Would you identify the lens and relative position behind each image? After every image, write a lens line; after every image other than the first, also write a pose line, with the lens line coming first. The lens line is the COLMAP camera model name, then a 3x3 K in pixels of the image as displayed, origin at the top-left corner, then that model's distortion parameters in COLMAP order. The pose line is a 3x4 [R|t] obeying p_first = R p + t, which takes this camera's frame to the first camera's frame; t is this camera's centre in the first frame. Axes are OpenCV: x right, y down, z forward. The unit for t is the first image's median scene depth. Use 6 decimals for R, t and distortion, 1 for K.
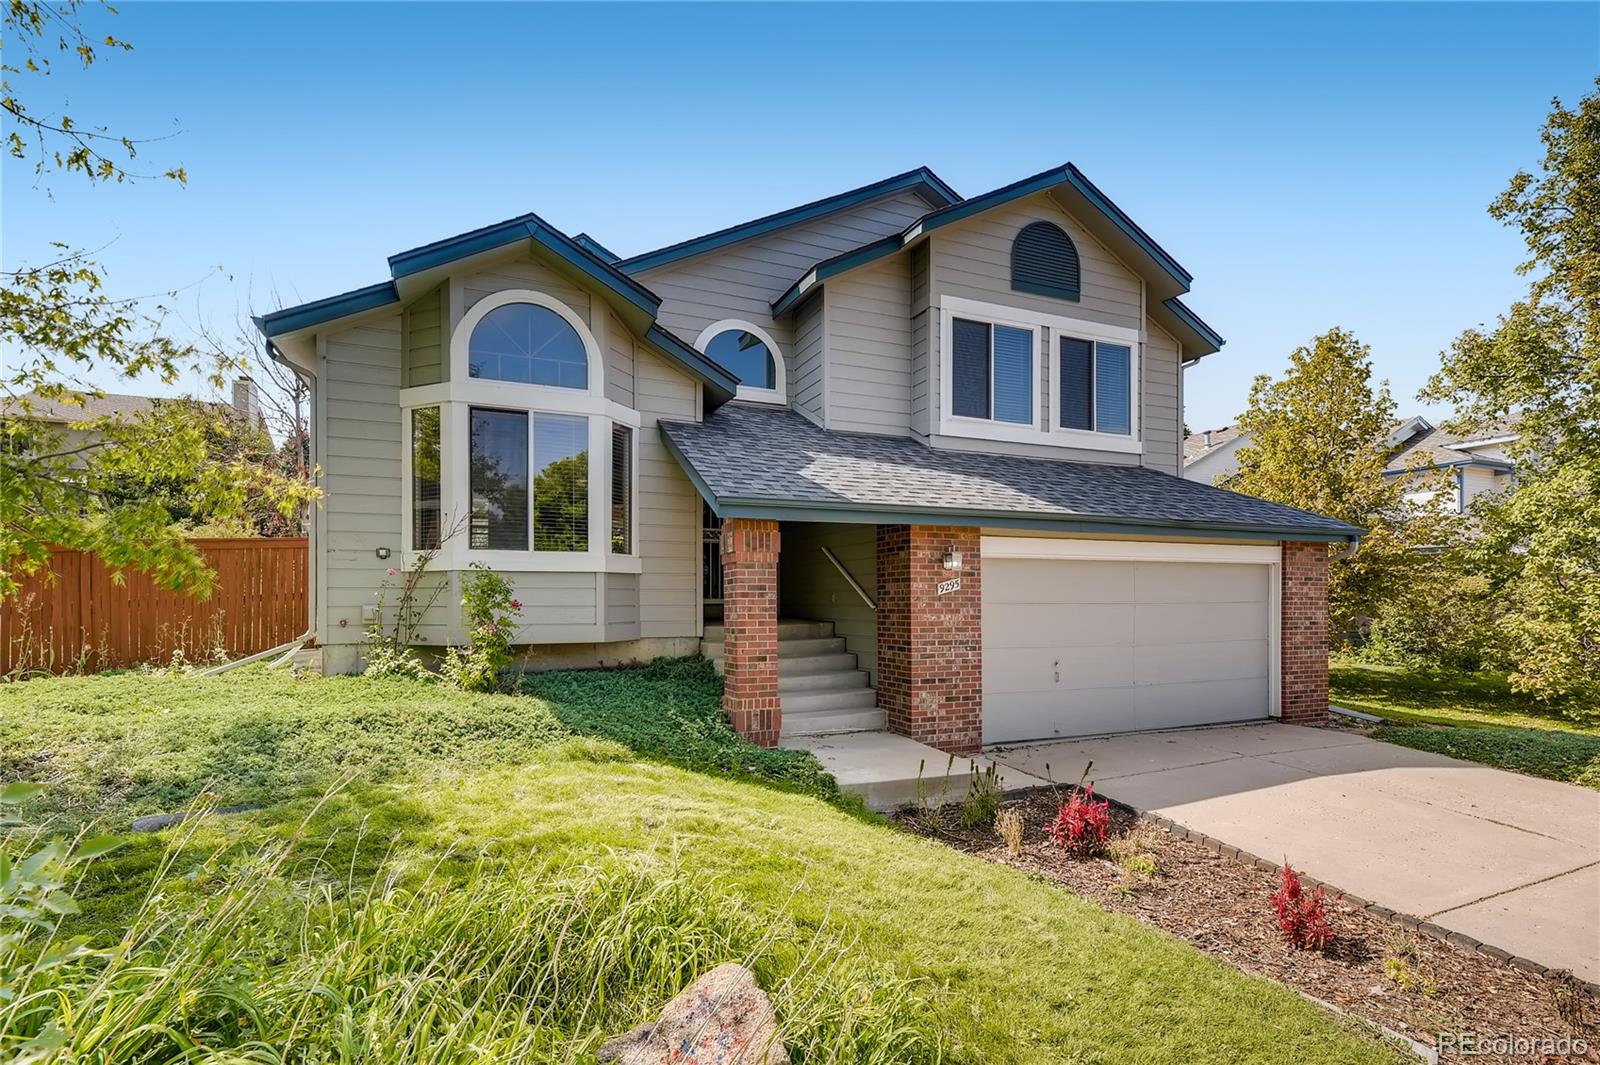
lens RADIAL K [[724.2, 0, 790.4], [0, 724.2, 614.0], [0, 0, 1]] dist [0.002839, 0.000455]
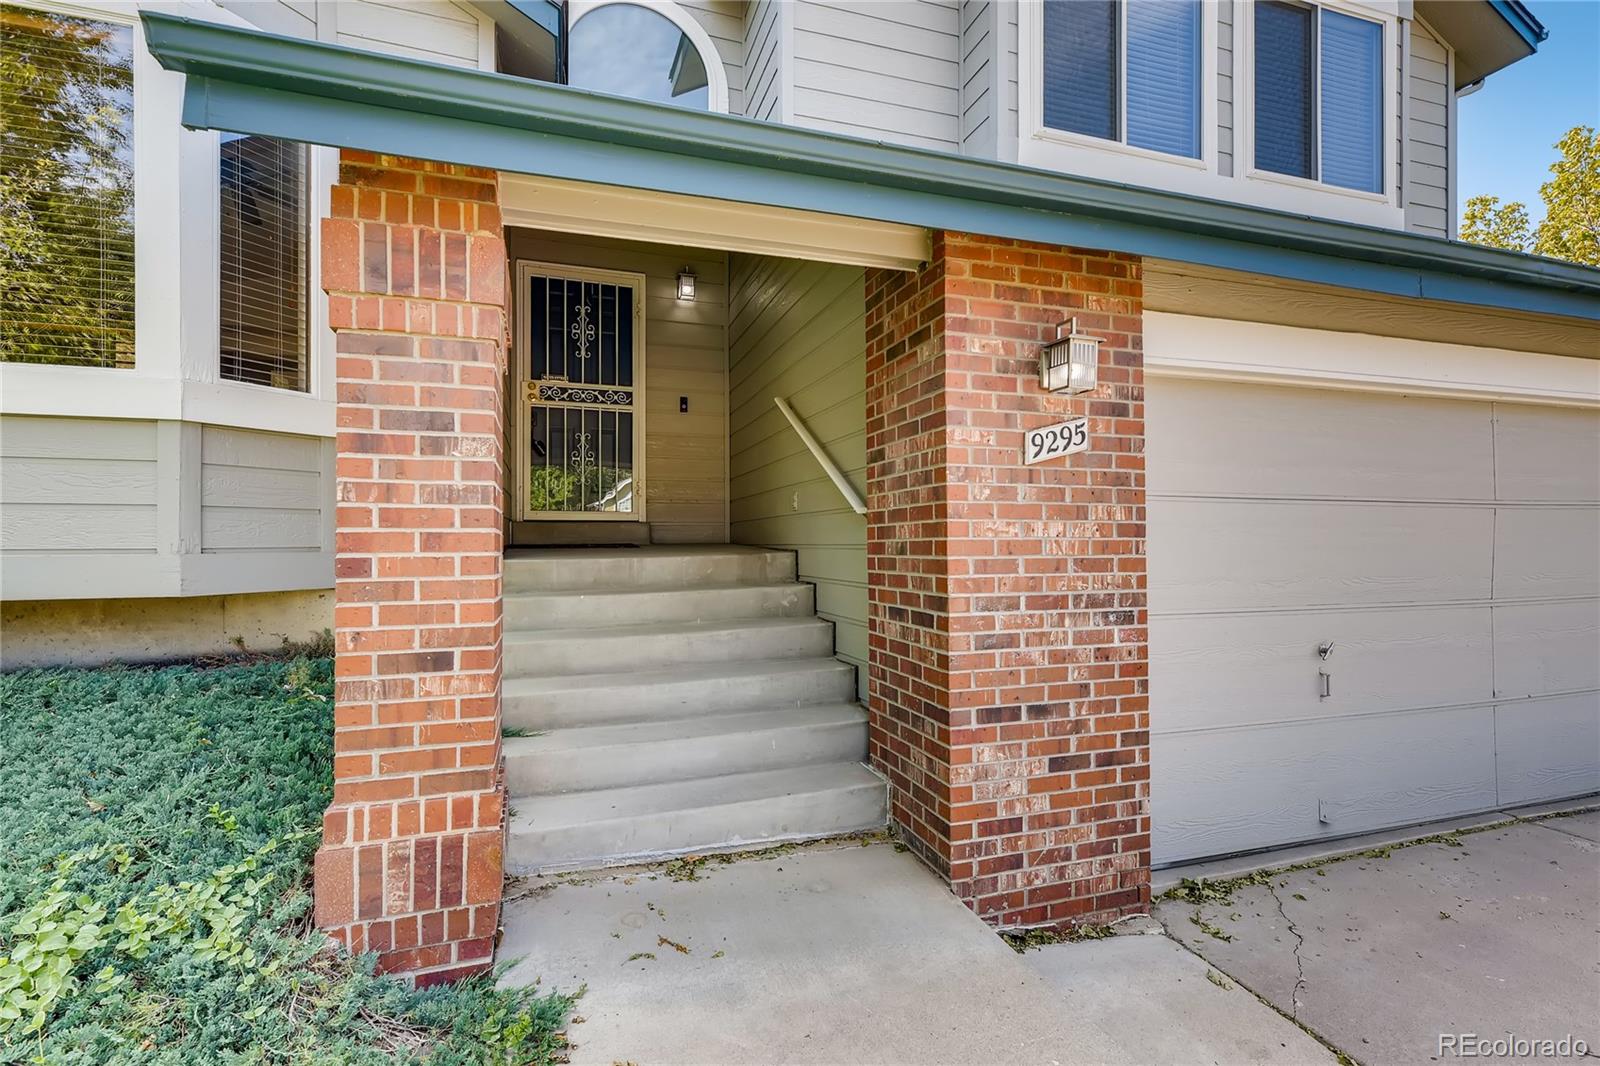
lens RADIAL K [[868.5, 0, 801.8], [0, 868.5, 536.6], [0, 0, 1]] dist [0.008257, 0.002296]
pose [[0.999649, -0.000344, -0.026501, 0.102406], [-0.000065, 0.999881, -0.015441, 0.013904], [0.026503, 0.015438, 0.999530, 0.555179]]
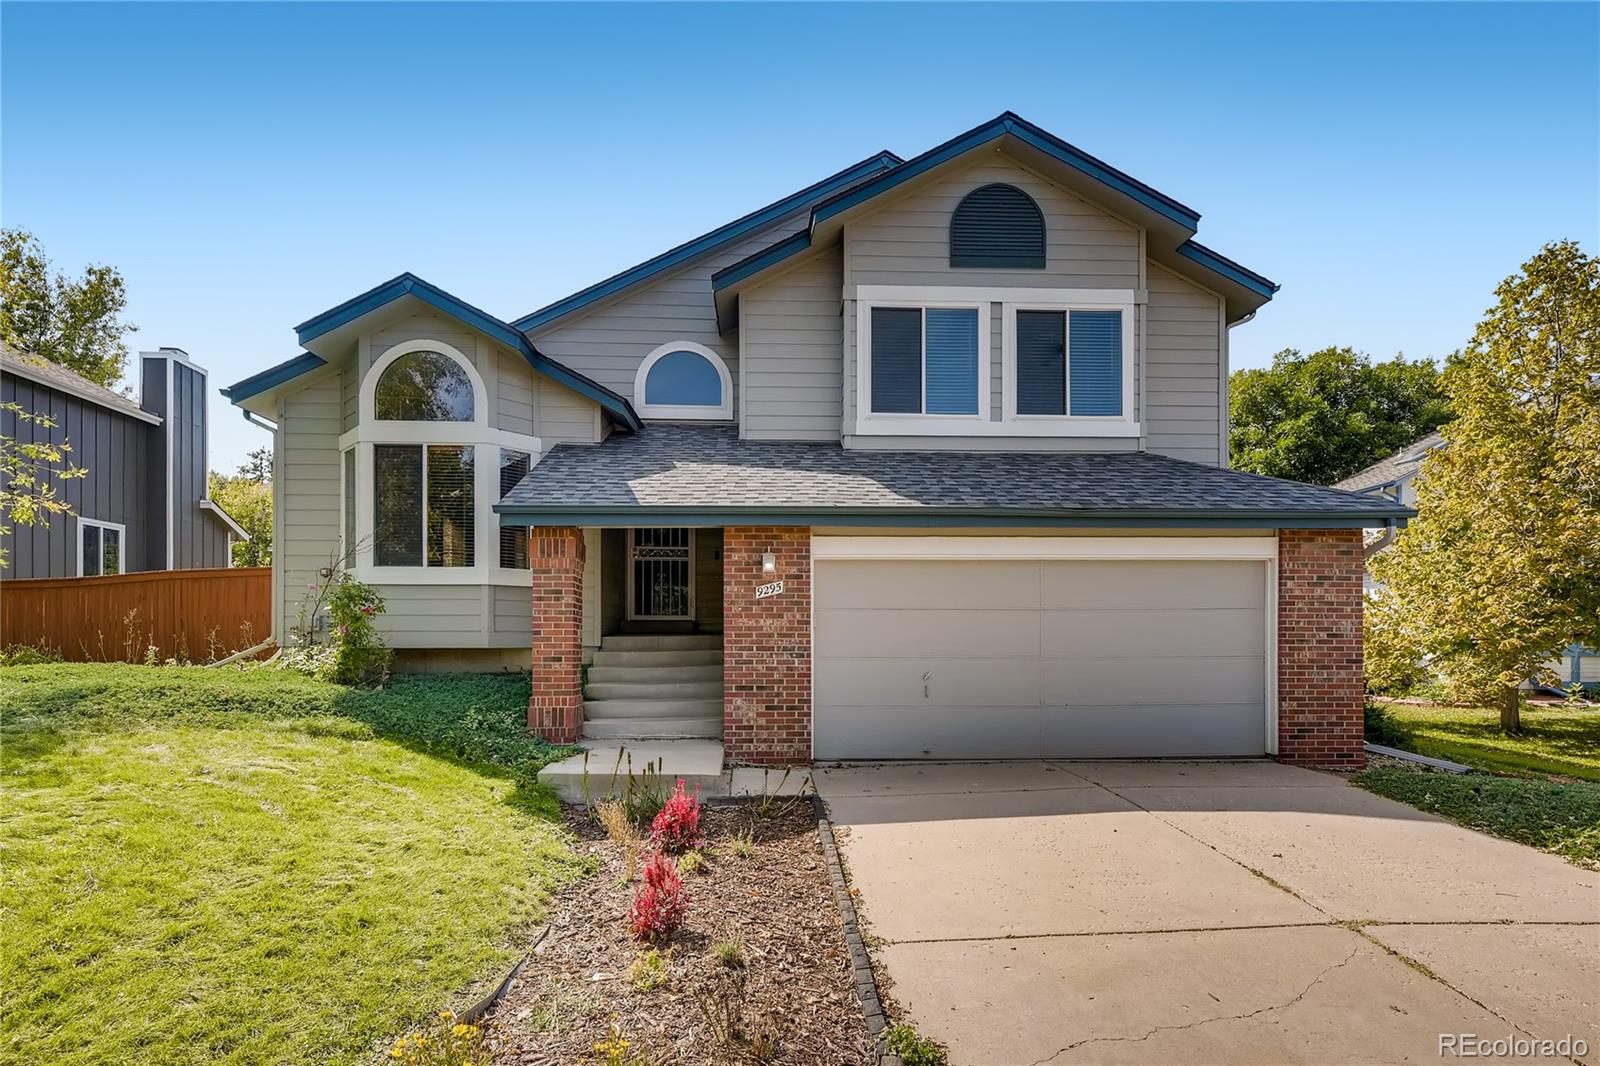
lens RADIAL K [[724.2, 0, 685.9], [0, 724.2, 642.7], [0, 0, 1]] dist [0.002839, 0.000455]
pose [[0.942689, 0.005015, -0.333635, 0.417653], [-0.006249, 0.999977, -0.002627, 0.033544], [0.333615, 0.004562, 0.942699, 0.059425]]
